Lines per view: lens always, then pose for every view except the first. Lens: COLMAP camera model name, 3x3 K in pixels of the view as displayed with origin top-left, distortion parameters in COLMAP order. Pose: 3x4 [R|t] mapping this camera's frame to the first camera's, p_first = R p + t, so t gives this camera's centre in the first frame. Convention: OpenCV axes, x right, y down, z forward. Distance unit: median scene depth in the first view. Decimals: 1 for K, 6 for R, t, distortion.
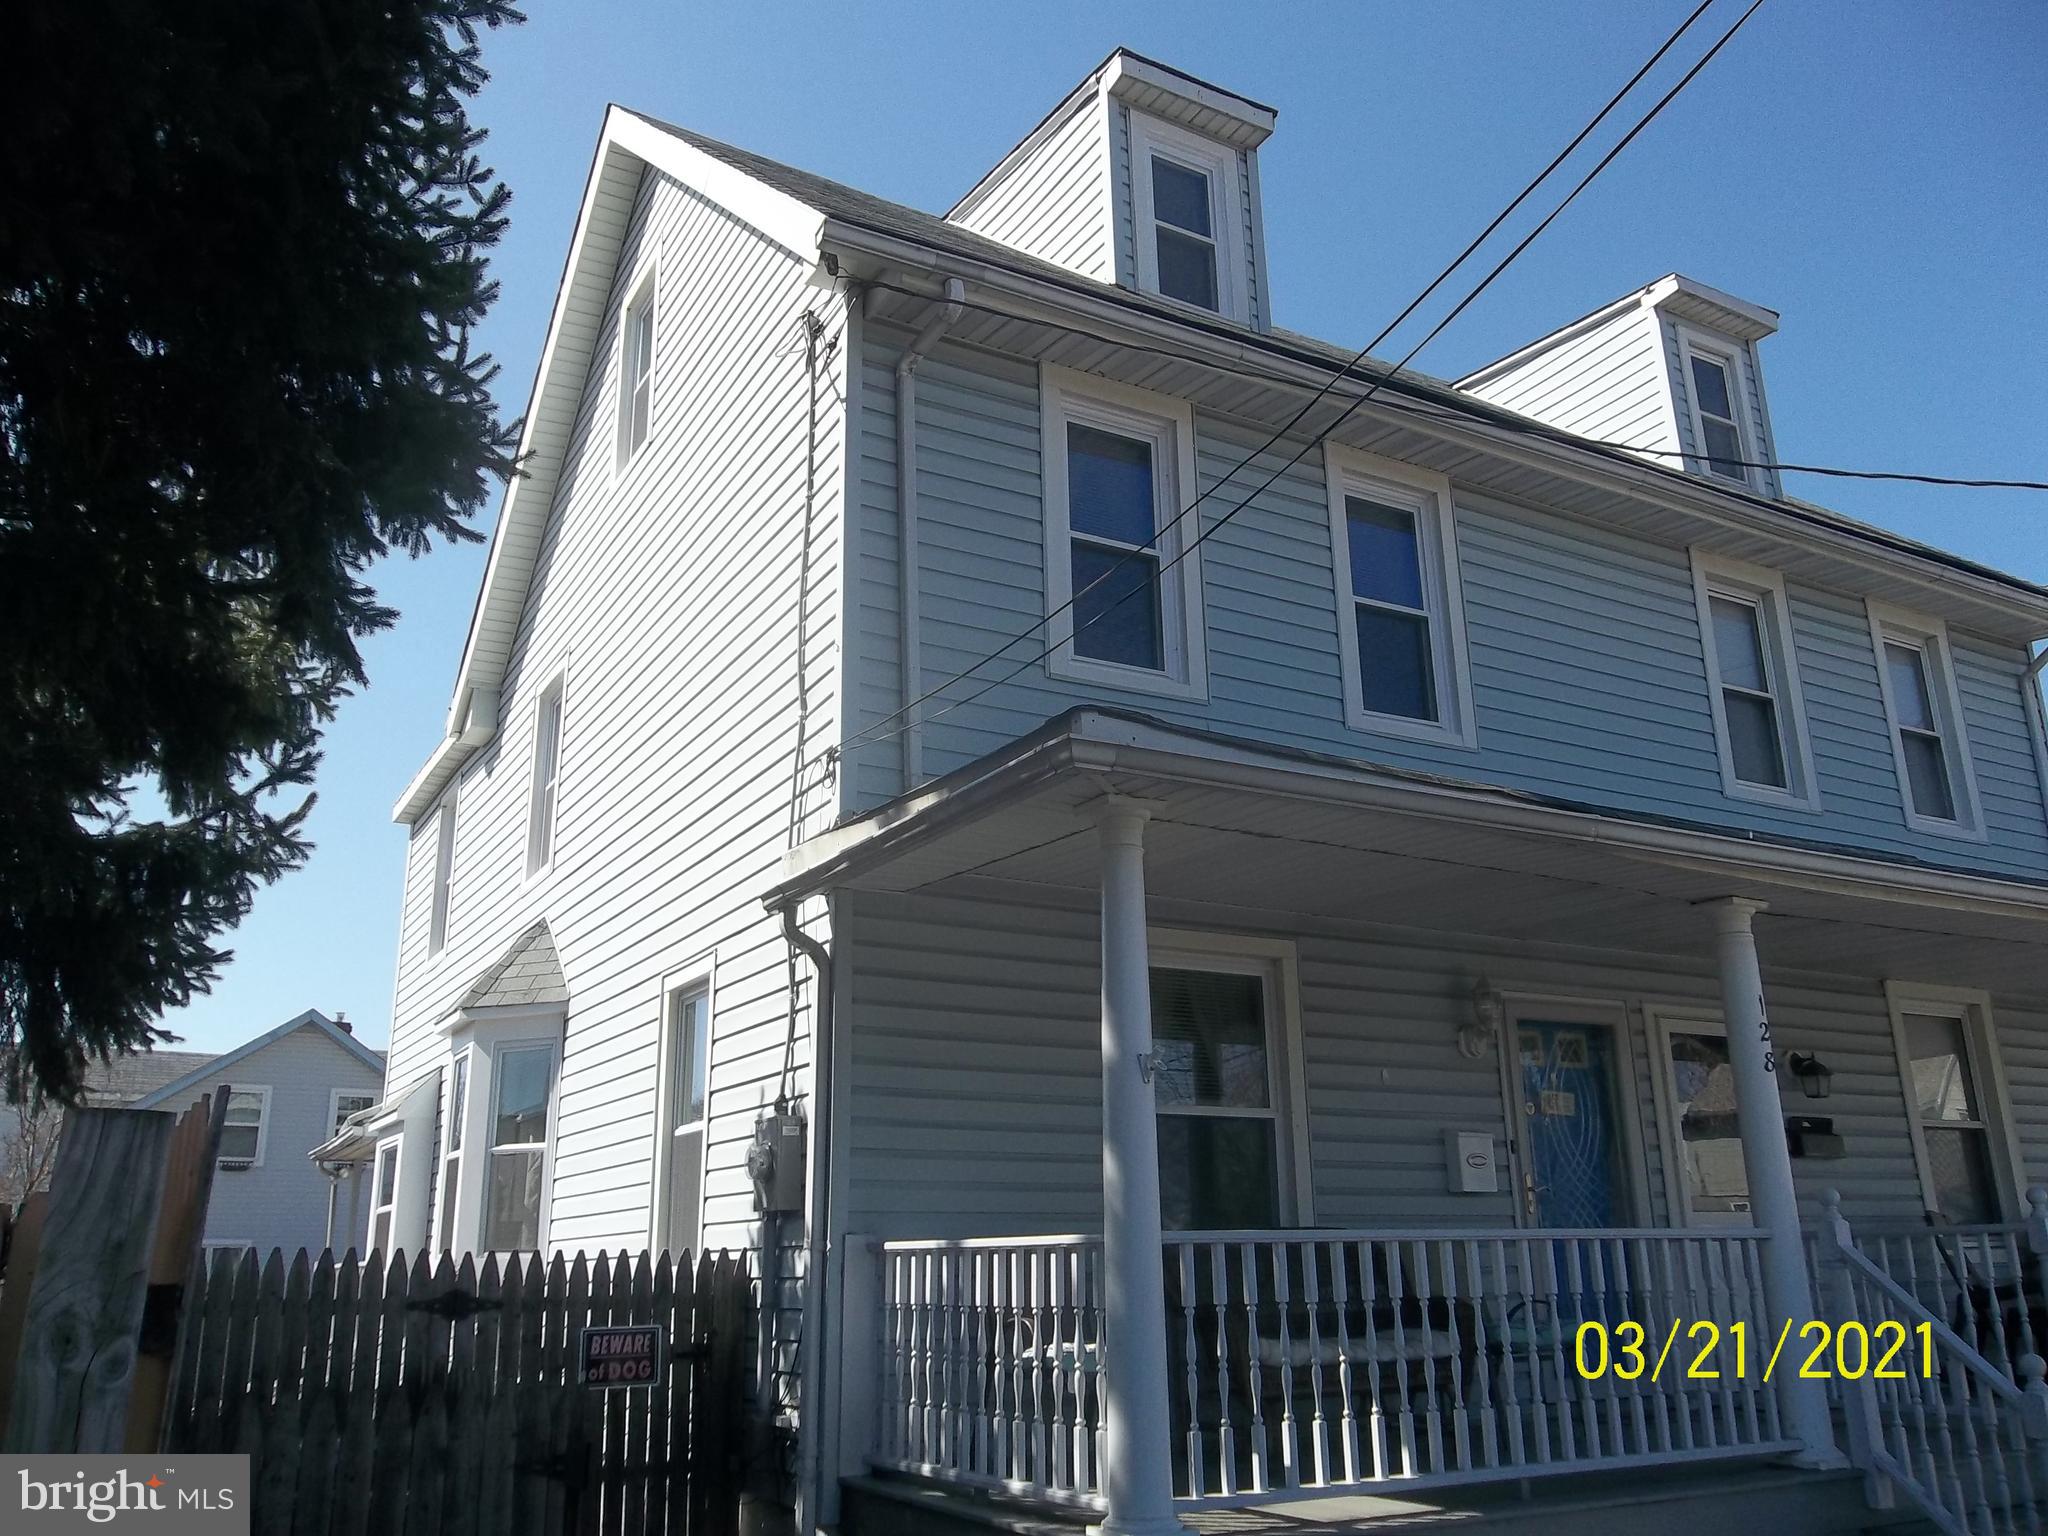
lens RADIAL K [[1671.7, 0, 1024.4], [0, 1671.7, 763.1], [0, 0, 1]] dist [-0.002444, -0.002348]
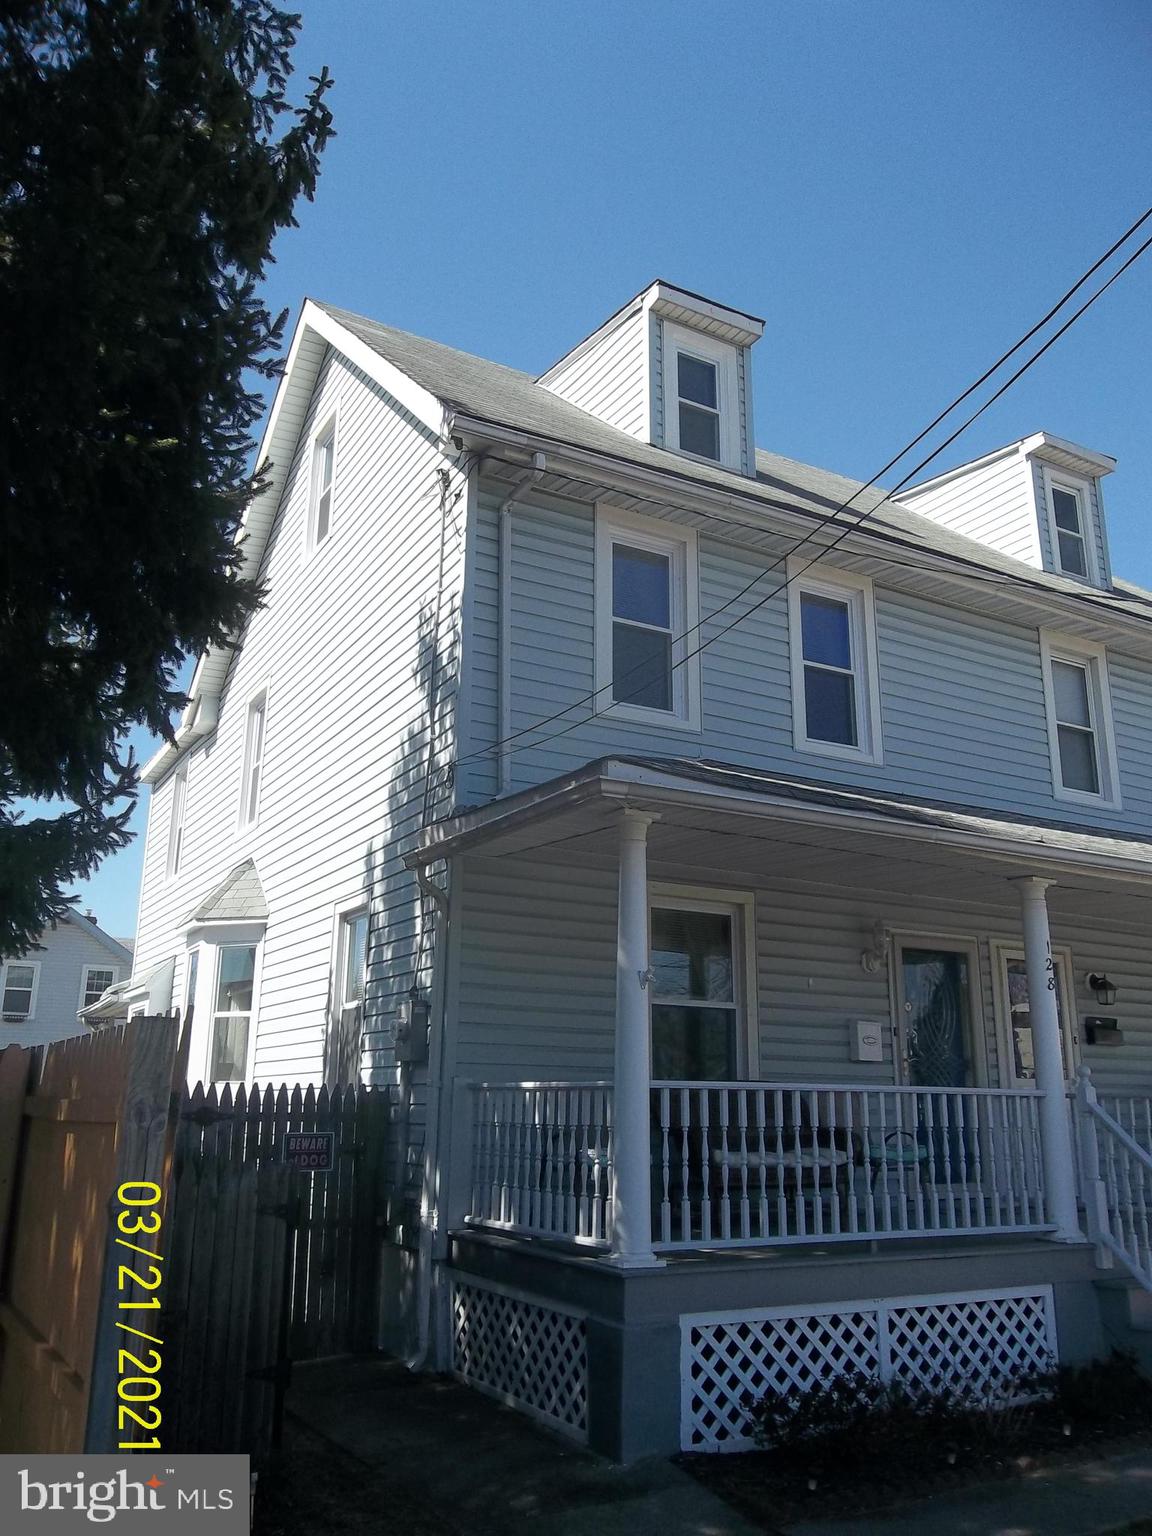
lens RADIAL K [[1253.8, 0, 580.7], [0, 1253.8, 768.5], [0, 0, 1]] dist [-0.002444, -0.002348]
pose [[0.999643, 0.025940, -0.006444, 0.009412], [-0.025730, 0.999193, 0.030828, -0.036398], [0.007239, -0.030652, 0.999504, -0.128509]]
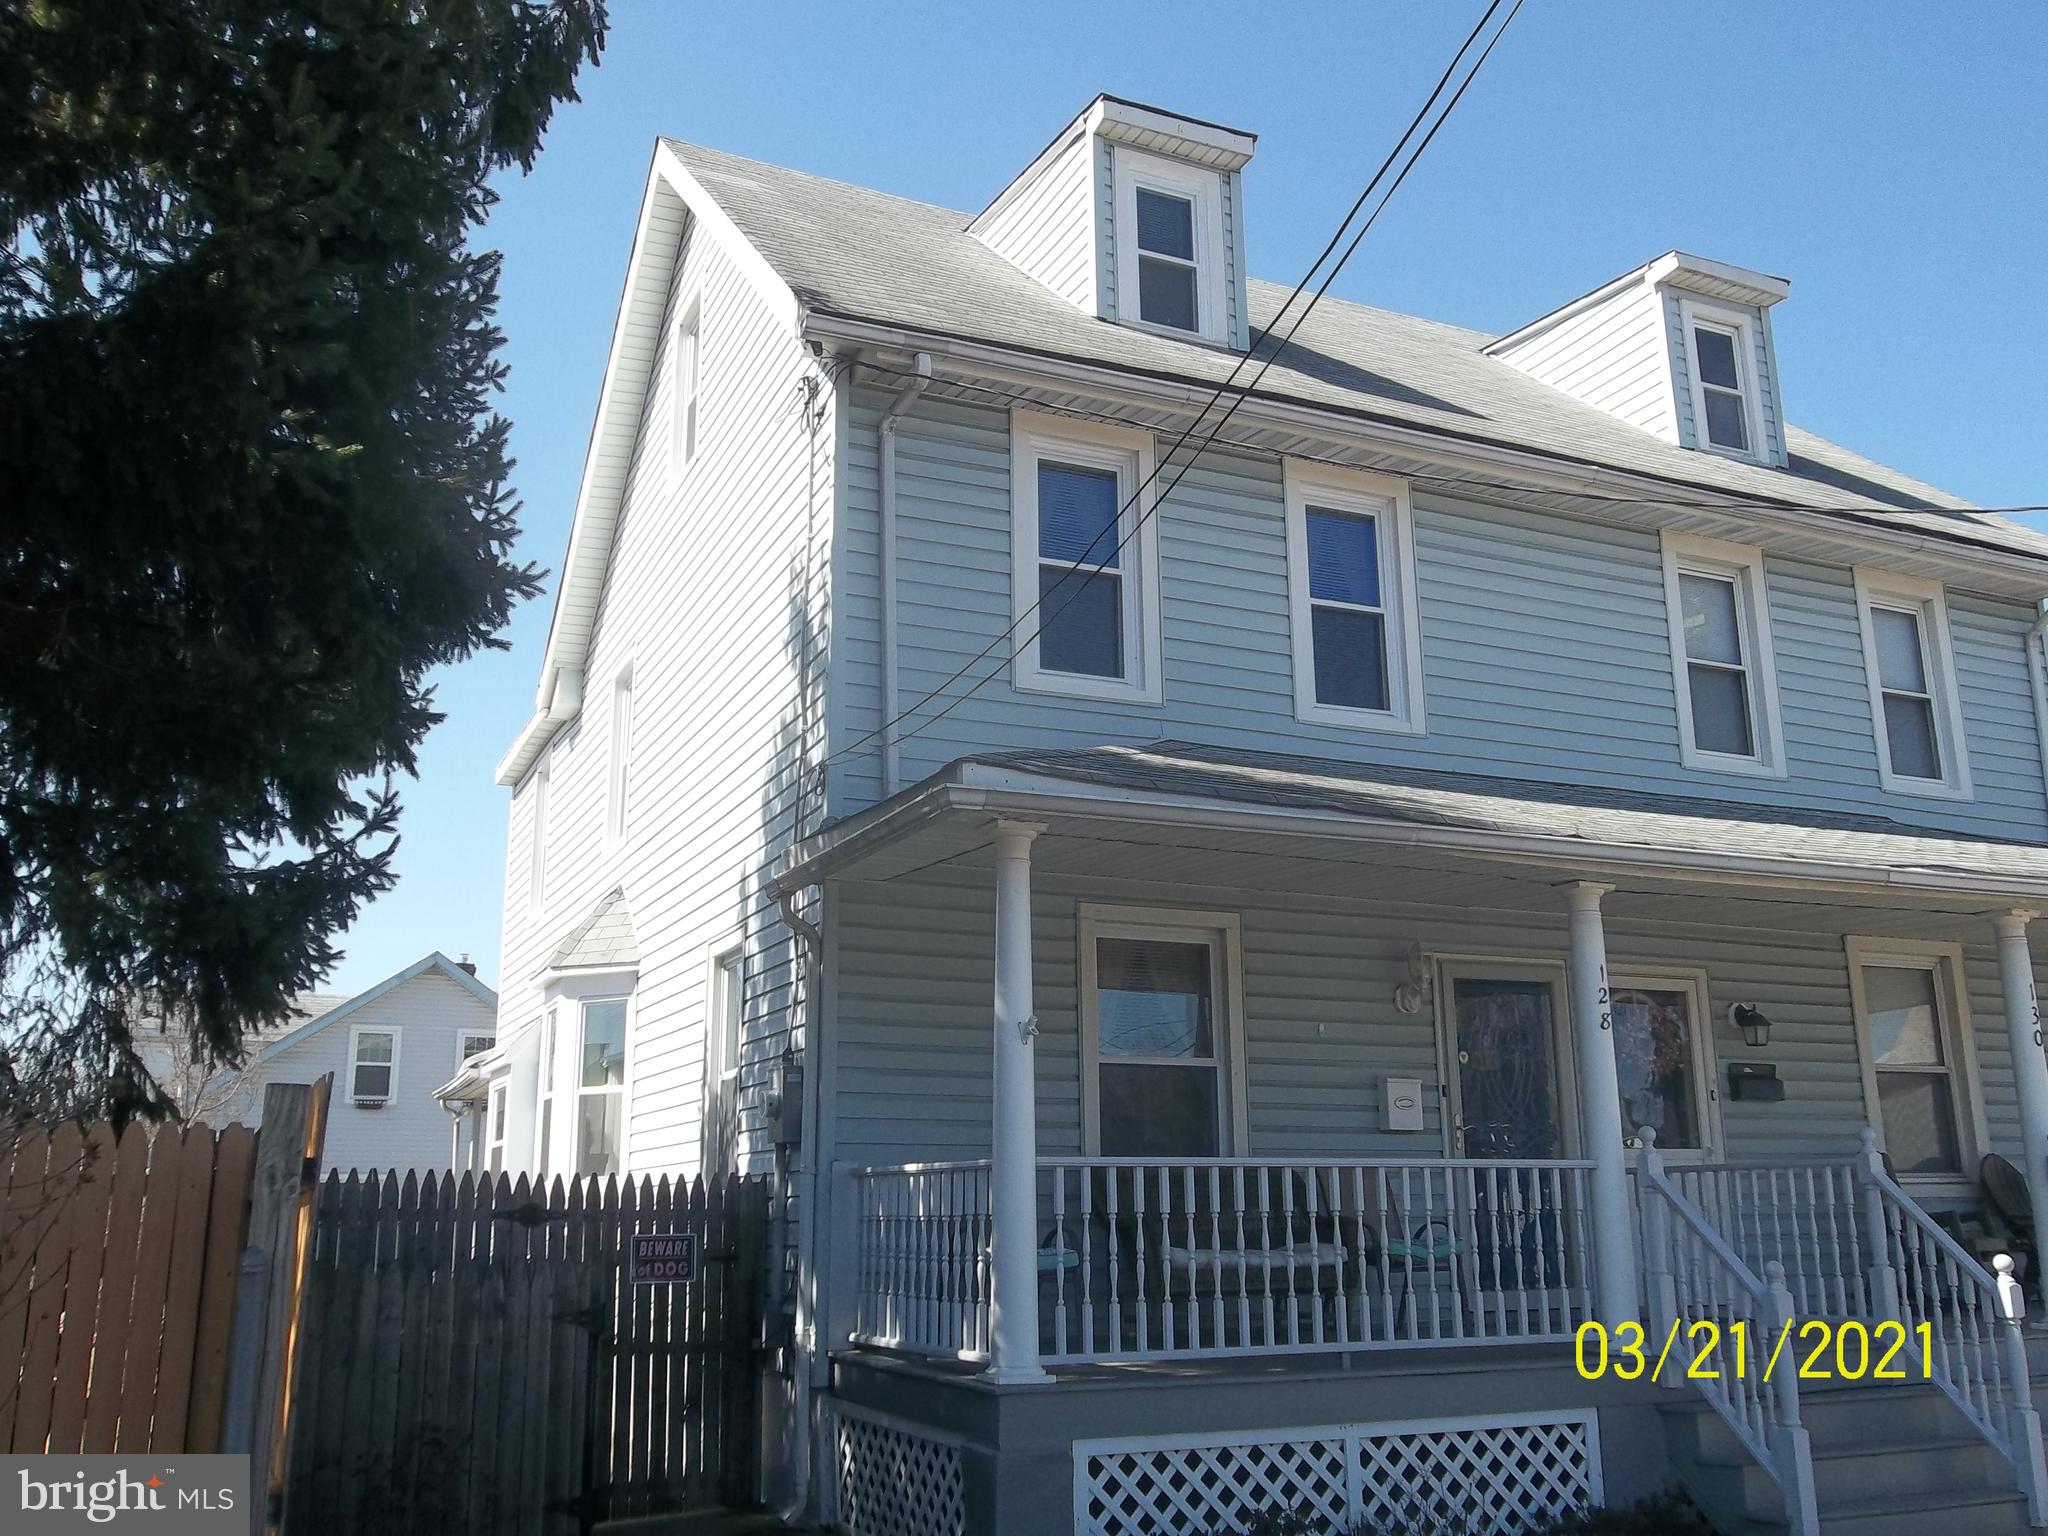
lens RADIAL K [[1848.2, 0, 1024.8], [0, 1848.2, 766.6], [0, 0, 1]] dist [-0.018743, 0.020266]
pose [[0.995376, -0.014821, -0.094906, 0.132628], [0.020052, 0.998318, 0.054405, -0.064143], [0.093940, -0.056056, 0.993999, -0.259792]]
